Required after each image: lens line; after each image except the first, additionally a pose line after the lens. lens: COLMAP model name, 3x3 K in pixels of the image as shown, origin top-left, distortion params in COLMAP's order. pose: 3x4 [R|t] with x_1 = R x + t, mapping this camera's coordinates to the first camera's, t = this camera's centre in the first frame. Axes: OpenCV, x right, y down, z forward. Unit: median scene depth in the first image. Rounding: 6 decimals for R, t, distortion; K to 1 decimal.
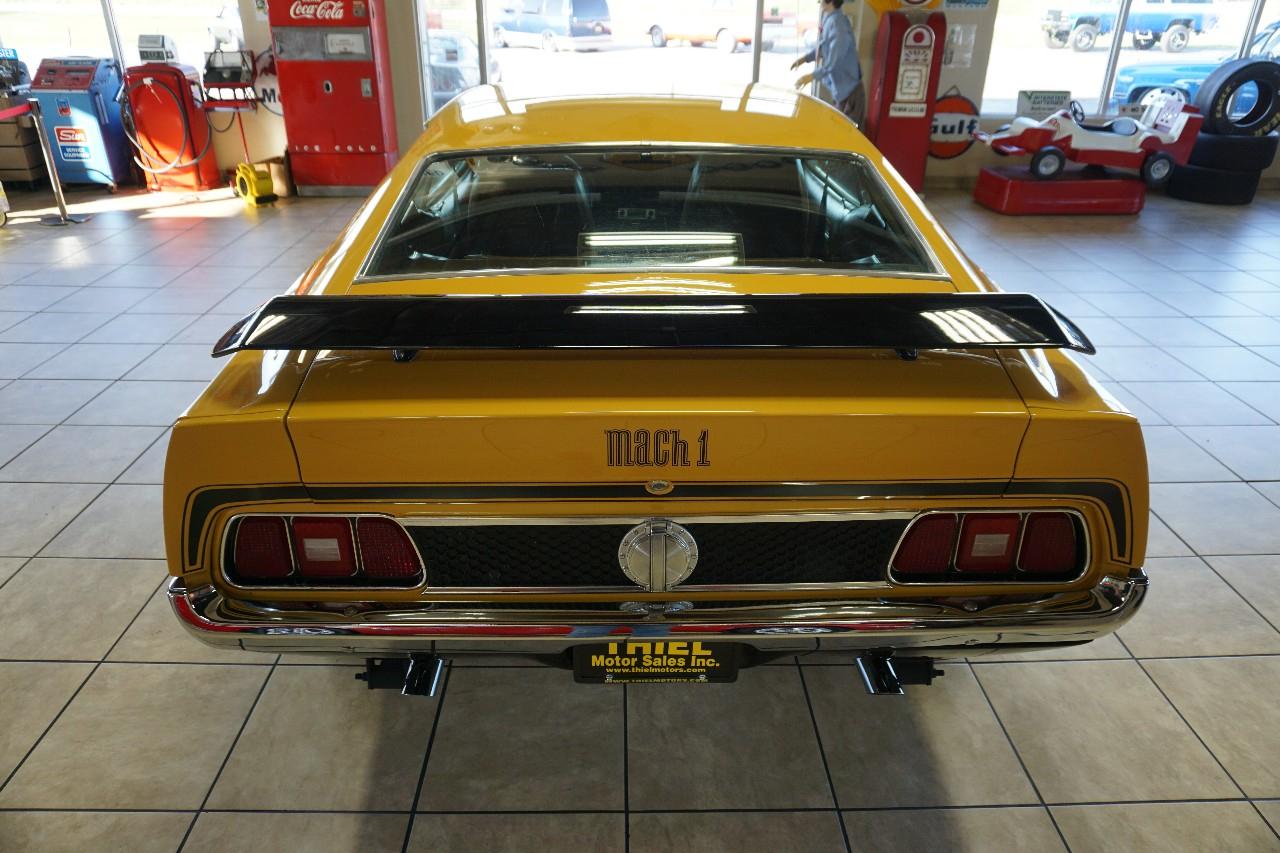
lens RADIAL K [[844.0, 0, 640.0], [0, 844.0, 426.5], [0, 0, 1]] dist [-0.047438, 0.029041]
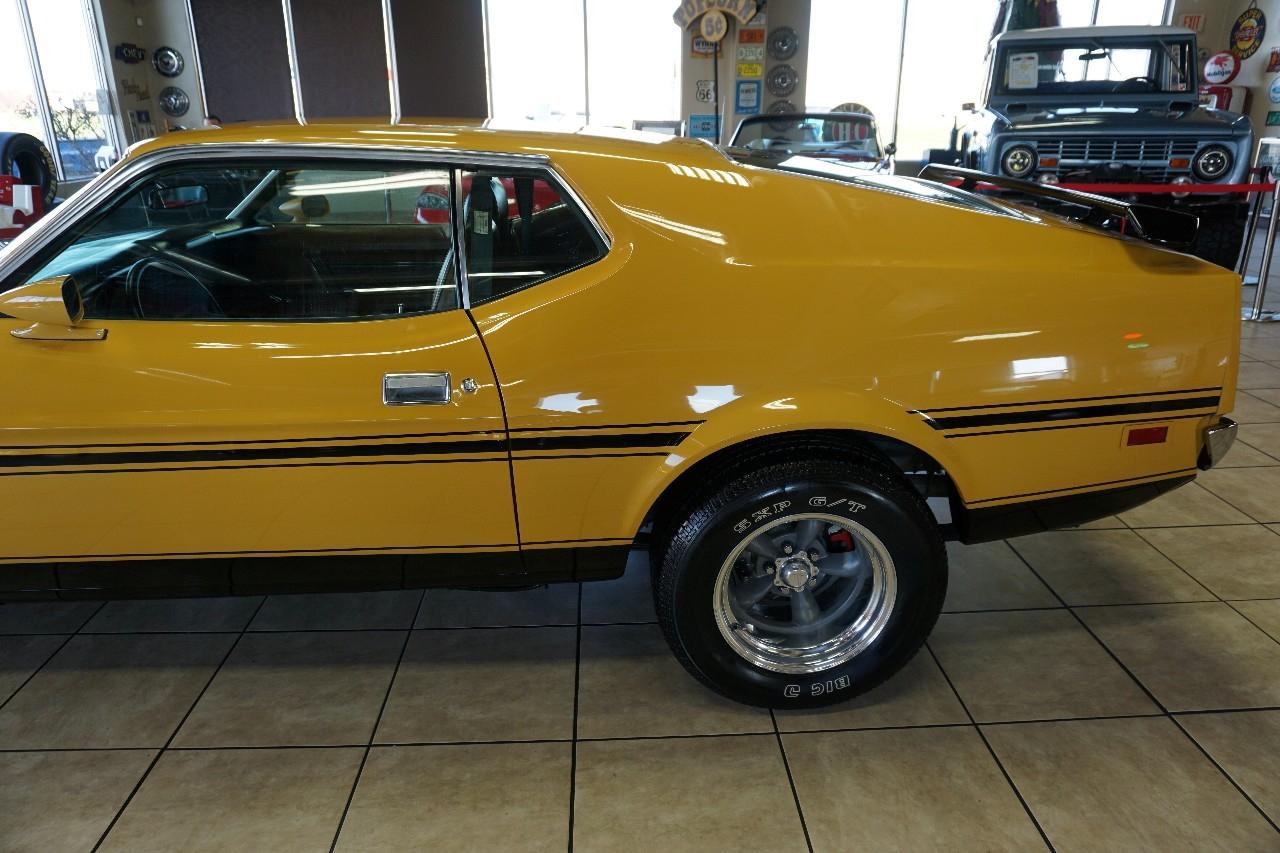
lens RADIAL K [[842.0, 0, 630.7], [0, 842.0, 421.1], [0, 0, 1]] dist [-0.046633, 0.028072]
pose [[-0.000067, -0.358842, 0.933398, -1.587008], [0.455430, 0.830967, 0.319496, -0.581884], [-0.890271, 0.425120, 0.163372, 1.457992]]
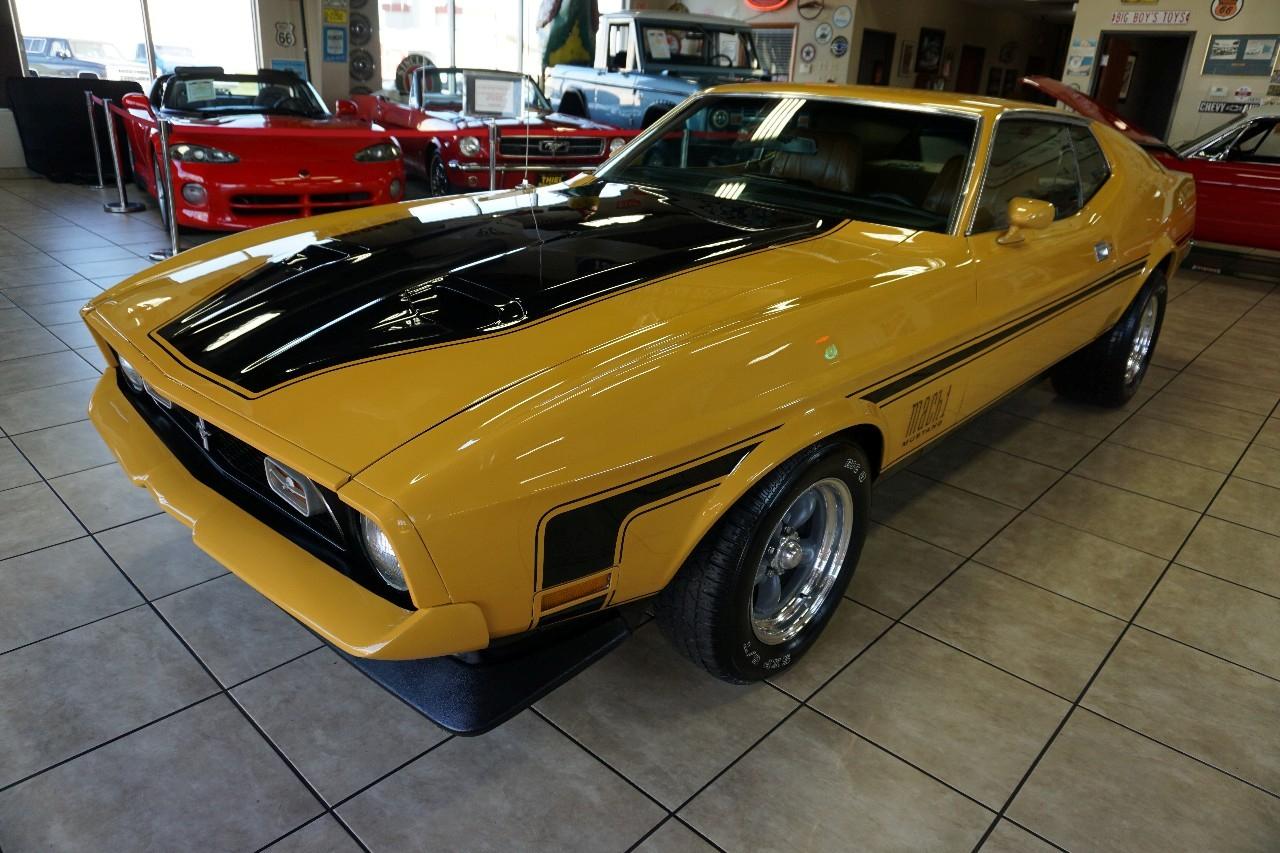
lens RADIAL K [[842.0, 0, 630.7], [0, 842.0, 421.1], [0, 0, 1]] dist [-0.046633, 0.028072]
pose [[-0.707572, -0.313903, 0.633093, -1.121890], [0.258496, 0.718843, 0.645326, -1.625233], [-0.657664, 0.620266, -0.427490, 3.644729]]
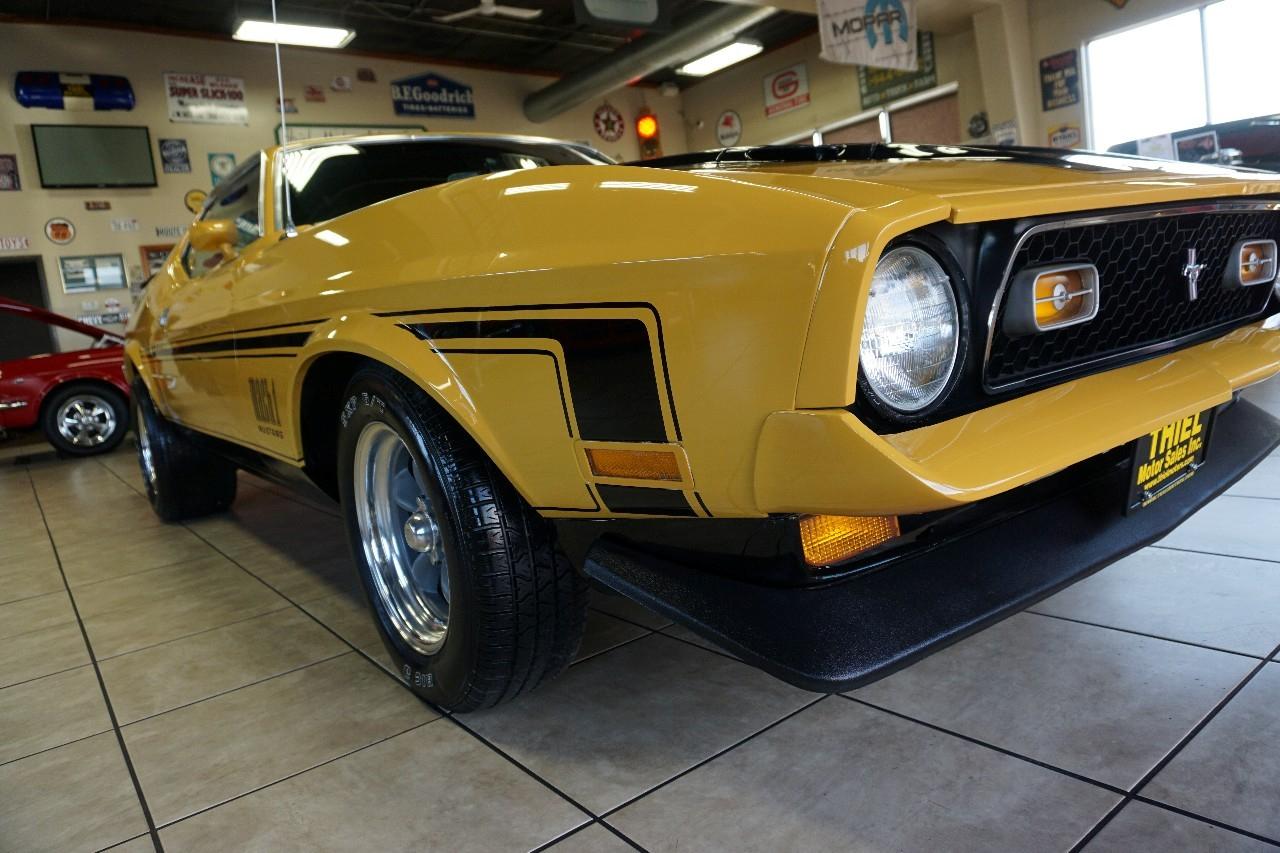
lens RADIAL K [[861.3, 0, 640.0], [0, 861.3, 426.5], [0, 0, 1]] dist [-0.061766, 0.032077]
pose [[-0.803443, 0.162704, -0.572719, 0.787551], [-0.158254, 0.868972, 0.468874, -1.225675], [0.573965, 0.467348, -0.672421, 3.843707]]
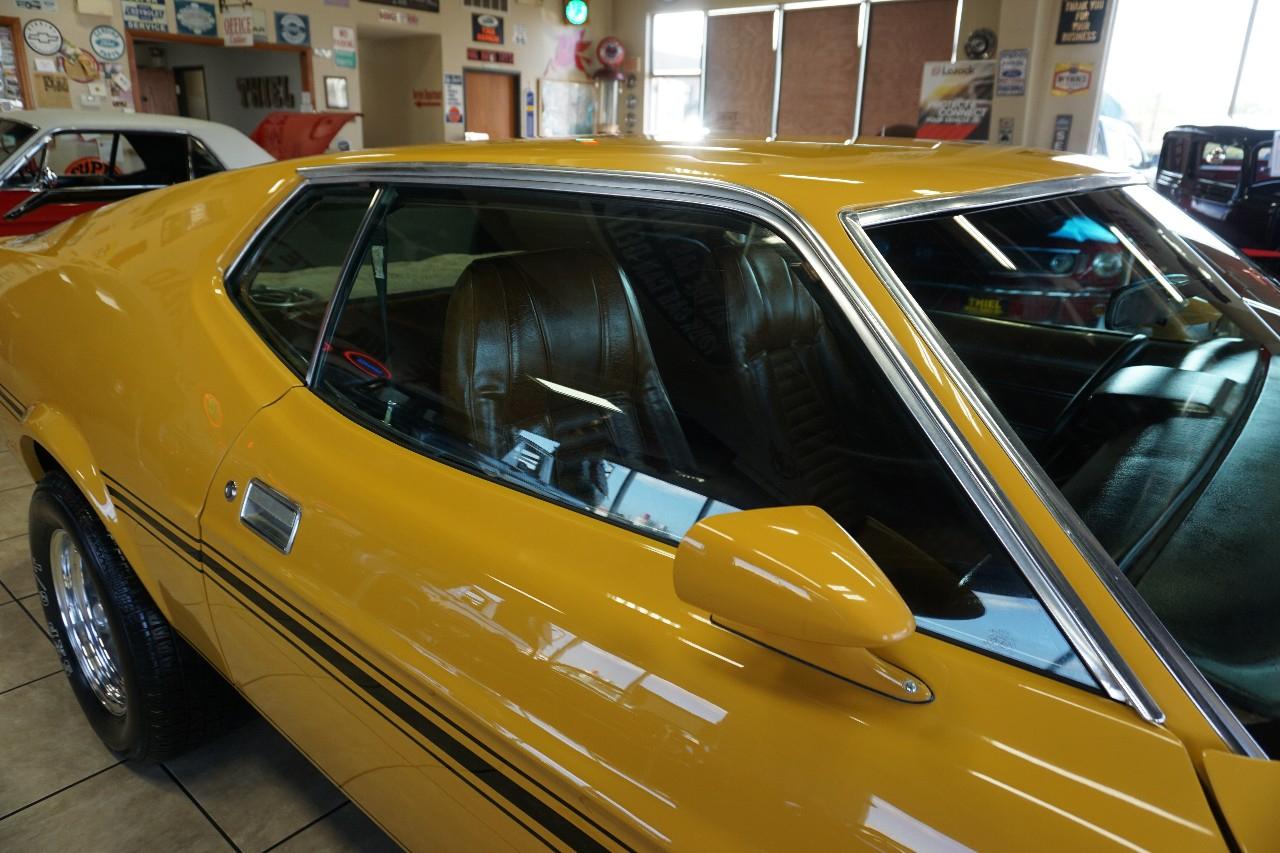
lens RADIAL K [[845.9, 0, 636.1], [0, 845.9, 425.8], [0, 0, 1]] dist [-0.044624, 0.028772]
pose [[-0.663465, 0.208085, -0.718690, 0.800384], [-0.365111, 0.748378, 0.553736, -0.935700], [0.653076, 0.629786, -0.420549, 2.334049]]
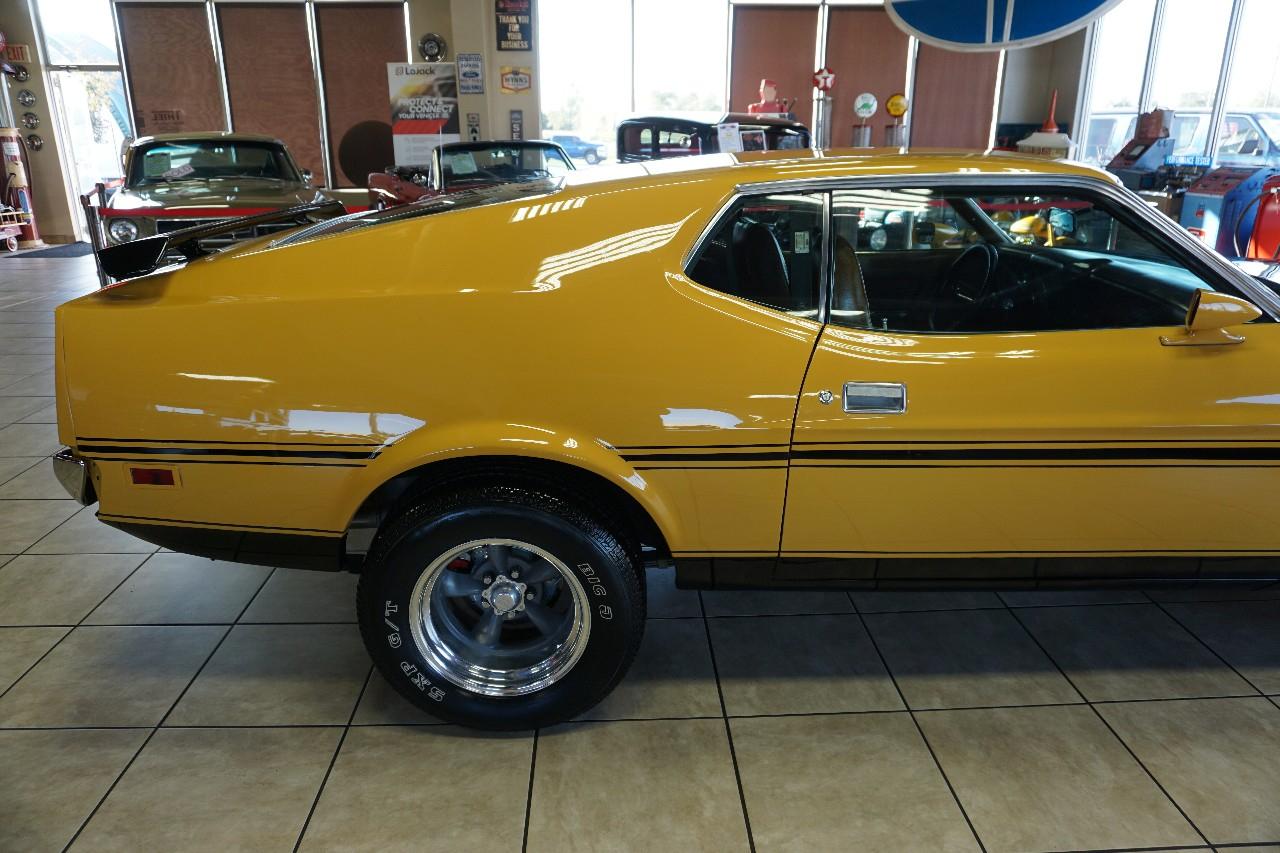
lens RADIAL K [[844.0, 0, 640.0], [0, 844.0, 426.5], [0, 0, 1]] dist [-0.047438, 0.029041]
pose [[0.015859, 0.310067, -0.950583, 1.615564], [-0.446867, 0.852670, 0.270673, -0.532829], [0.894460, 0.420492, 0.152081, 1.448568]]
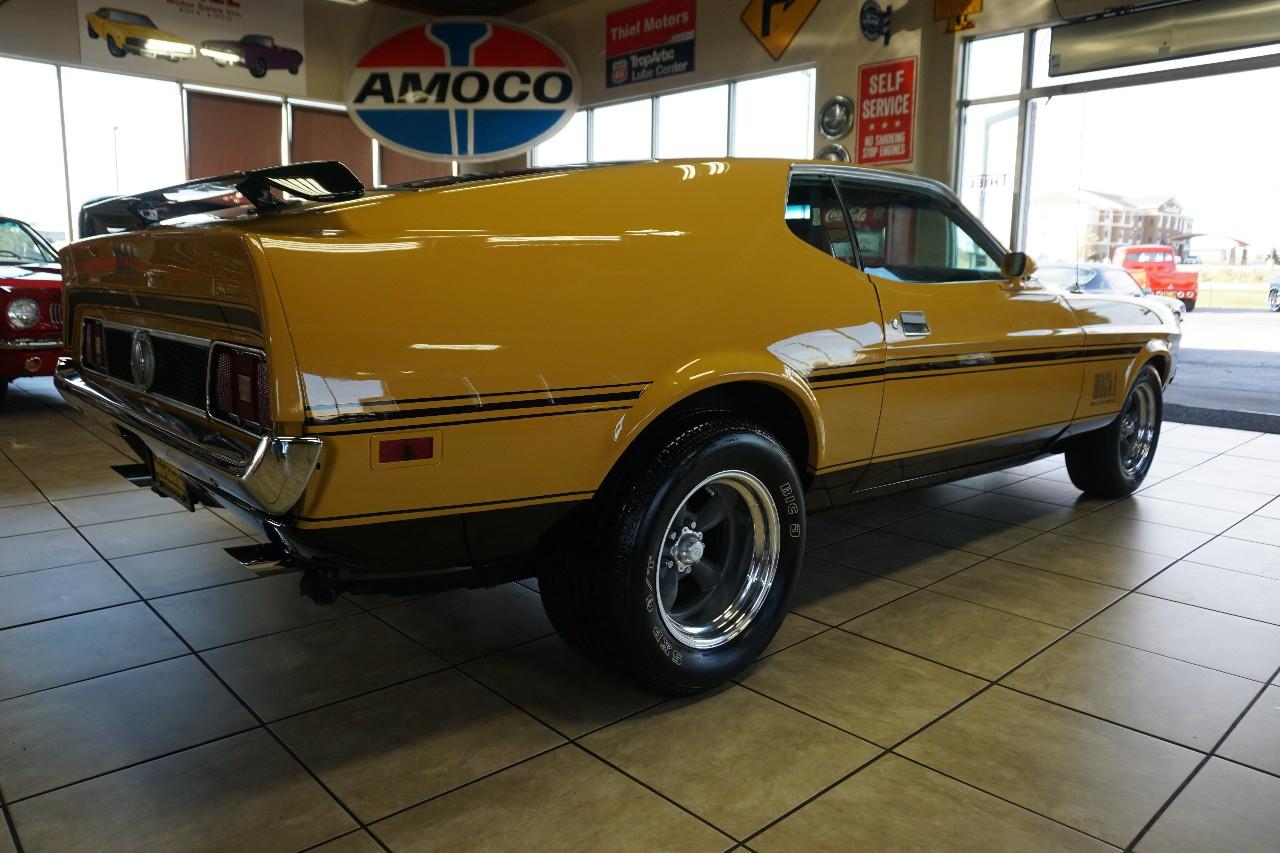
lens RADIAL K [[887.1, 0, 634.1], [0, 887.1, 418.3], [0, 0, 1]] dist [-0.018602, 0.003028]
pose [[0.660149, 0.116197, -0.742093, 1.391518], [-0.343154, 0.925491, -0.160348, 0.182752], [0.668168, 0.360506, 0.650835, 0.575892]]
